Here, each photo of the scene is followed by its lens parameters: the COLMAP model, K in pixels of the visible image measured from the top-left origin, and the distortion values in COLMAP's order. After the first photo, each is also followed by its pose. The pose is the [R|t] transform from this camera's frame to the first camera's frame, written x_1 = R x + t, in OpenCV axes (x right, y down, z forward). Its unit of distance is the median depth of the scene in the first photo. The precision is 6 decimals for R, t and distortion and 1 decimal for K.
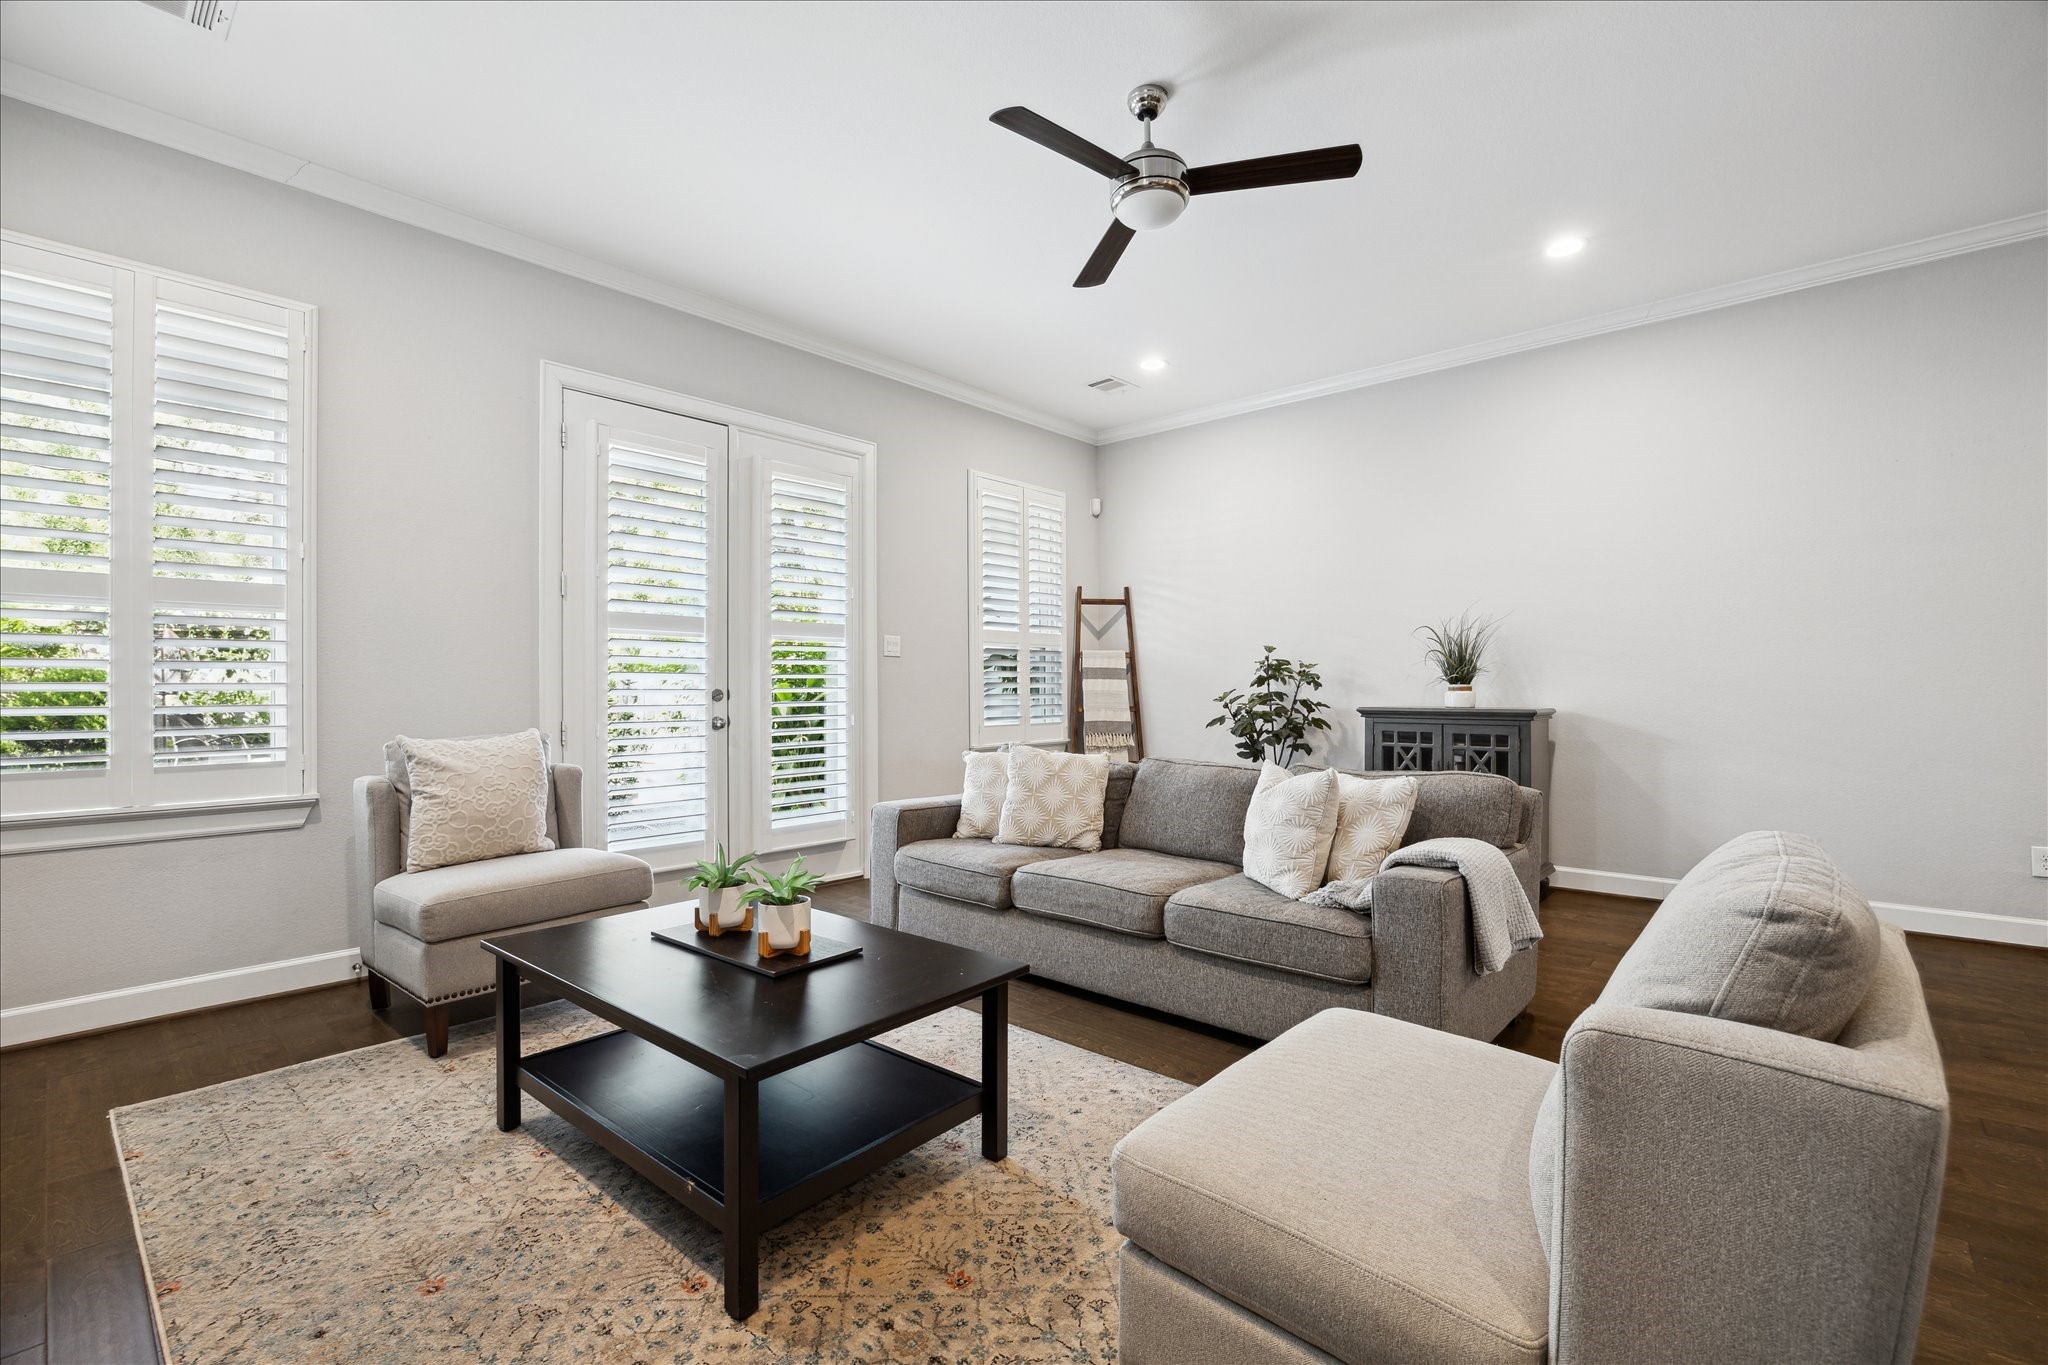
lens RADIAL K [[906.9, 0, 1022.0], [0, 906.9, 691.5], [0, 0, 1]] dist [-0.019350, 0.000550]
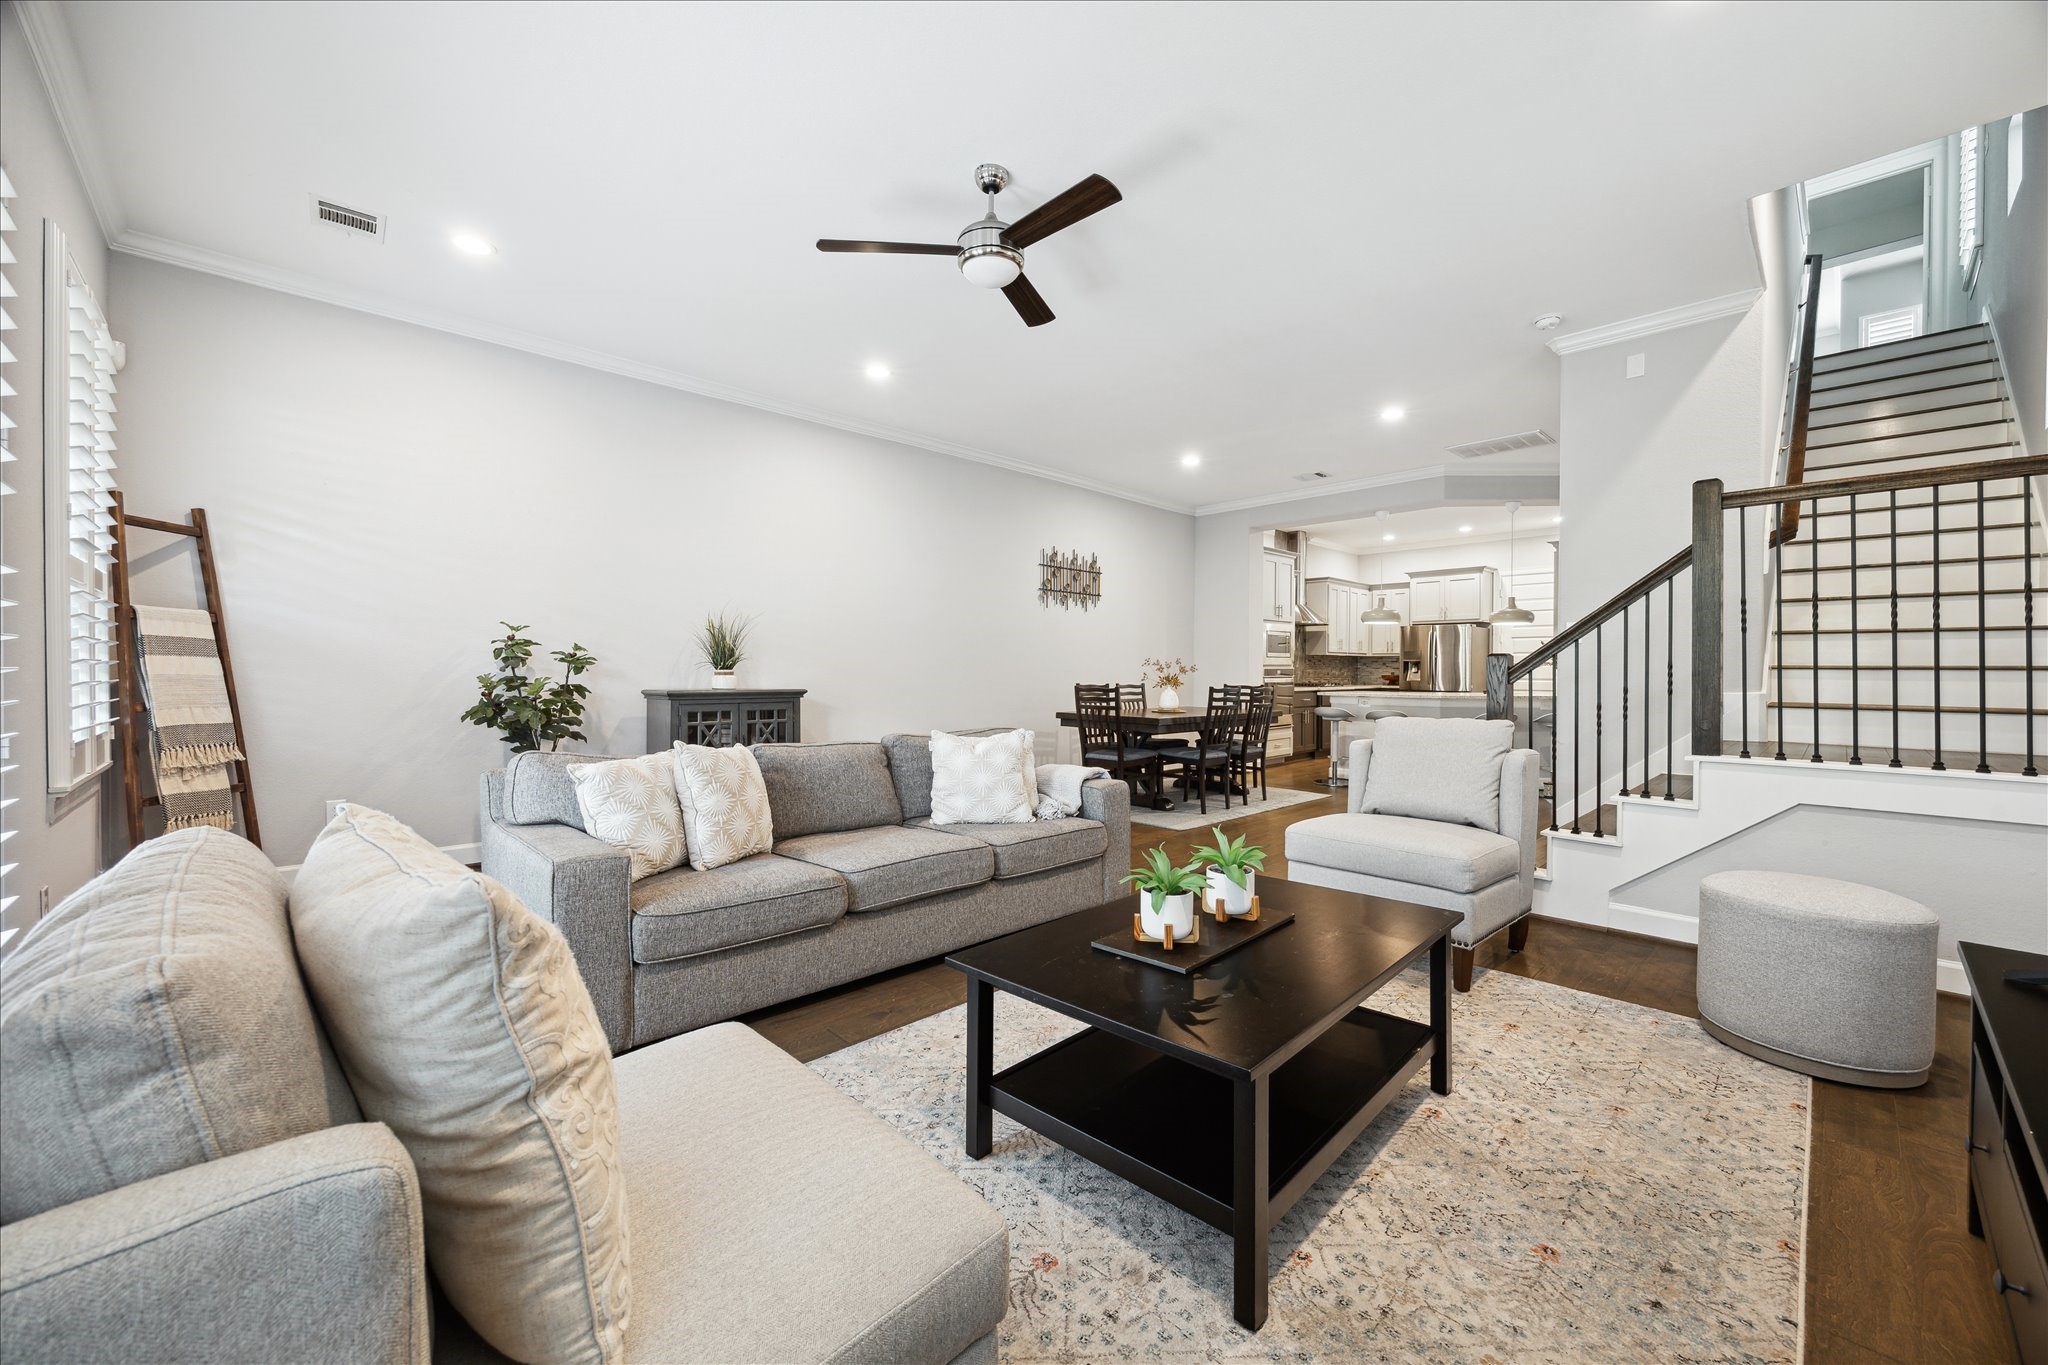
lens RADIAL K [[804.2, 0, 1052.7], [0, 804.2, 677.2], [0, 0, 1]] dist [-0.003991, -0.000322]
pose [[0.042357, -0.002422, 0.999100, -0.551510], [0.000755, 0.999997, 0.002392, 0.000026], [-0.999102, 0.000653, 0.042359, 0.524755]]
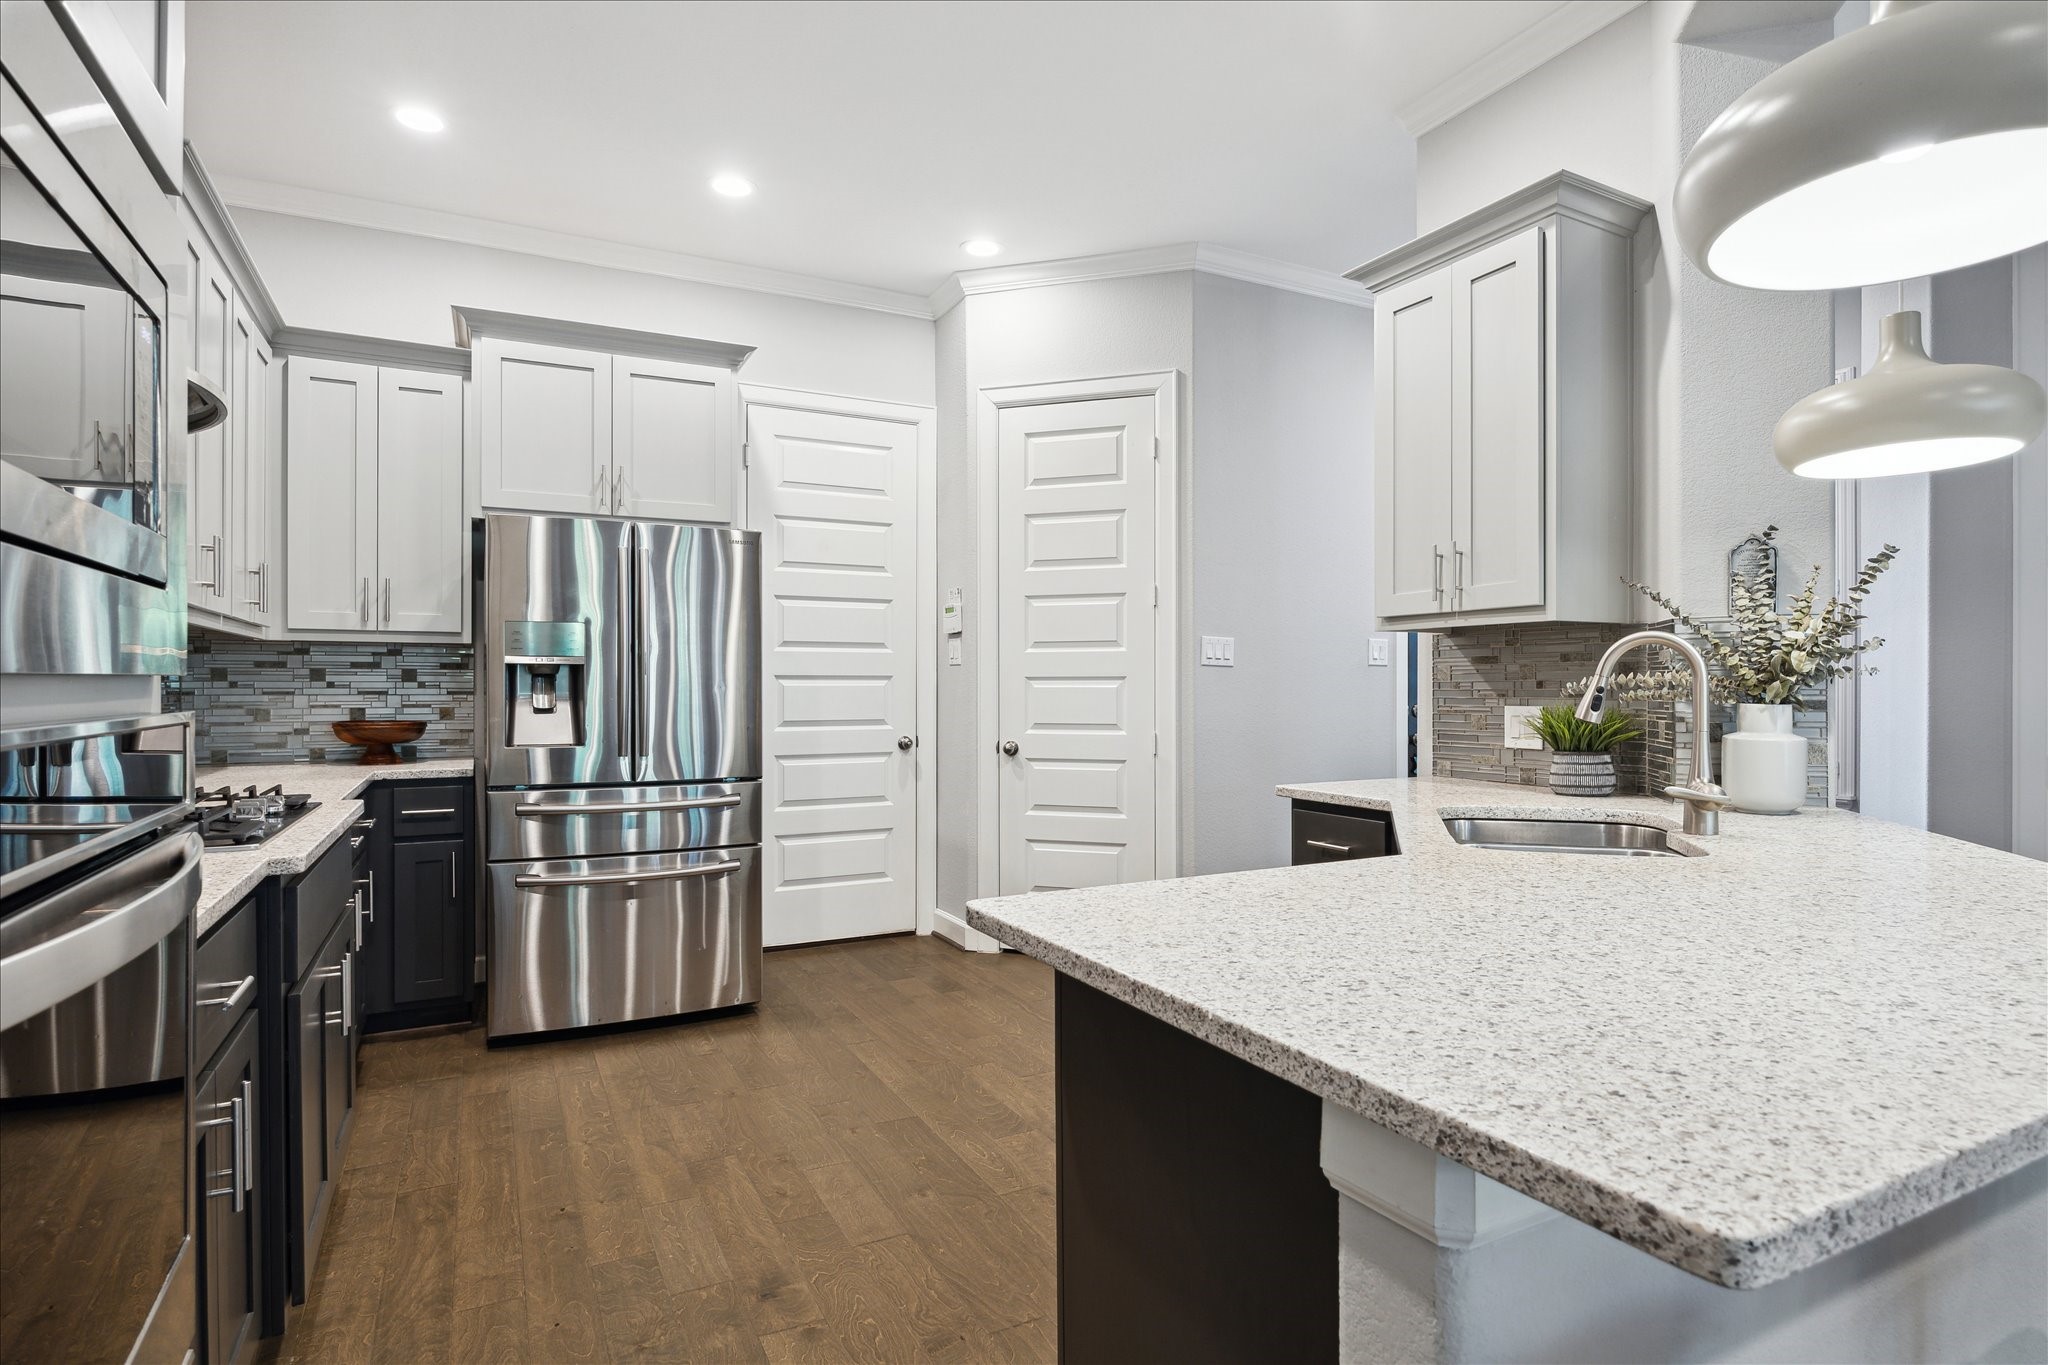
lens RADIAL K [[1060.3, 0, 1024.0], [0, 1060.3, 682.5], [0, 0, 1]] dist [-0.000159, -0.000001]
pose [[-0.934153, 0.009928, 0.356734, 1.242737], [0.009117, 0.999951, -0.003956, -0.019562], [-0.356756, -0.000443, -0.934197, 0.152378]]
